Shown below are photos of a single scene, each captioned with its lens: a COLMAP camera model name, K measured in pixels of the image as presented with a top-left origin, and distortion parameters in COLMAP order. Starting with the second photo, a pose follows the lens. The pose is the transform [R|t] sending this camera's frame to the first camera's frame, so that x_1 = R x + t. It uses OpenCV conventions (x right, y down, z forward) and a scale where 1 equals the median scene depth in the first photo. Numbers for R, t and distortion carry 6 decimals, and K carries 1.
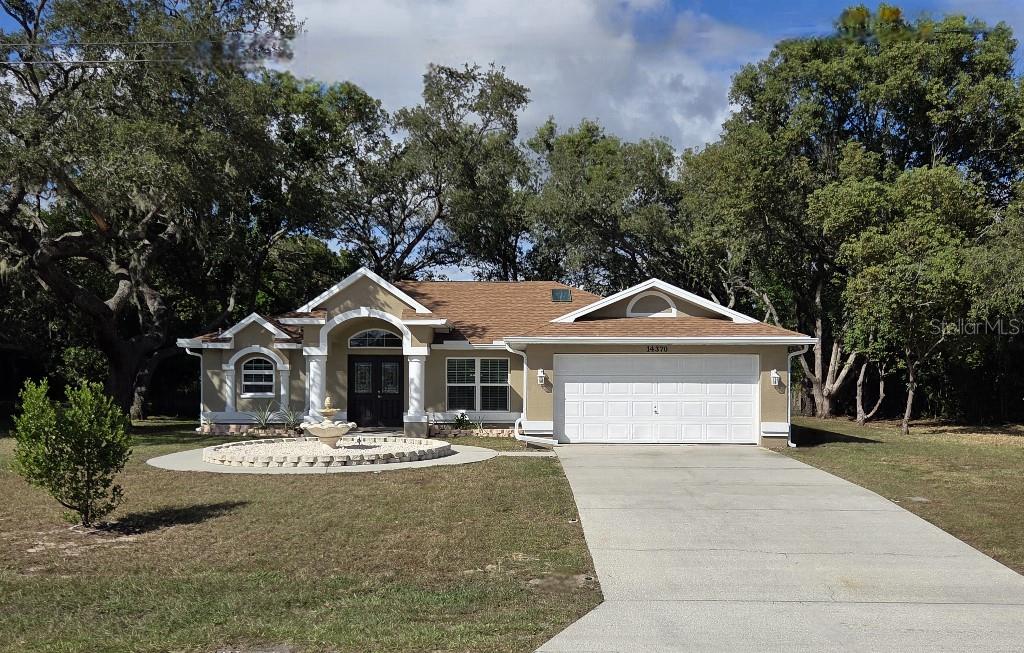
lens RADIAL K [[1009.9, 0, 512.0], [0, 1009.9, 326.5], [0, 0, 1]] dist [0.001092, -0.003737]
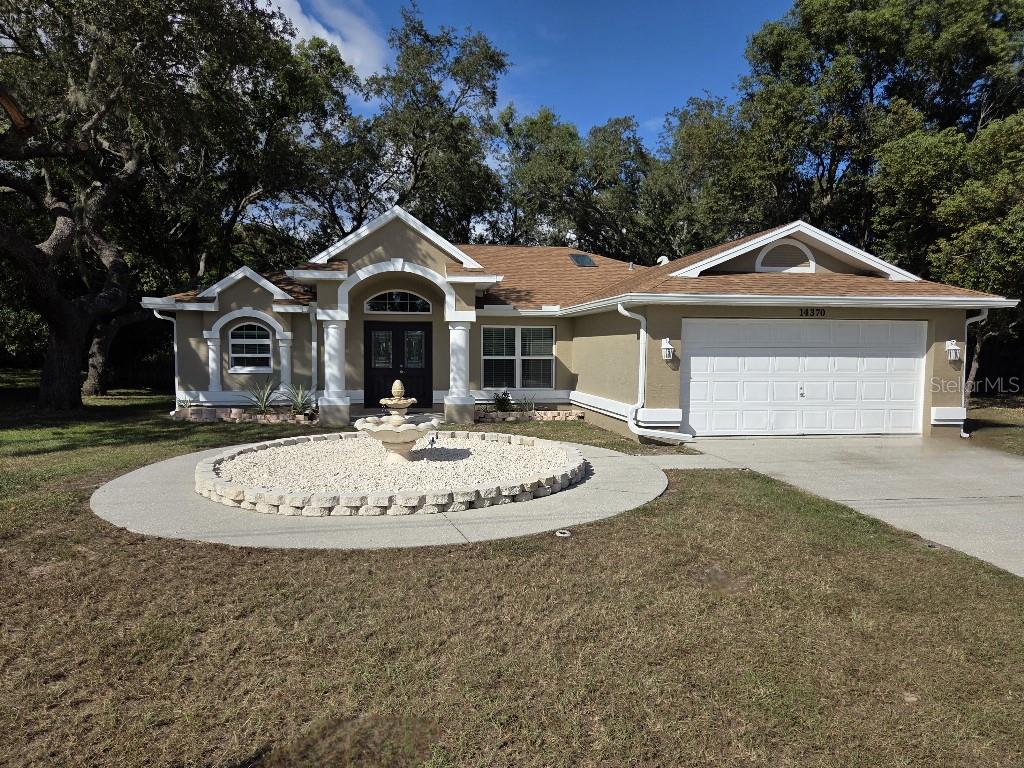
lens RADIAL K [[746.4, 0, 512.0], [0, 746.4, 384.0], [0, 0, 1]] dist [0.081919, -0.141544]
pose [[0.990746, -0.003977, 0.135668, -0.133758], [-0.009564, 0.995040, 0.099015, 0.018568], [-0.135389, -0.099396, 0.985794, 0.399347]]
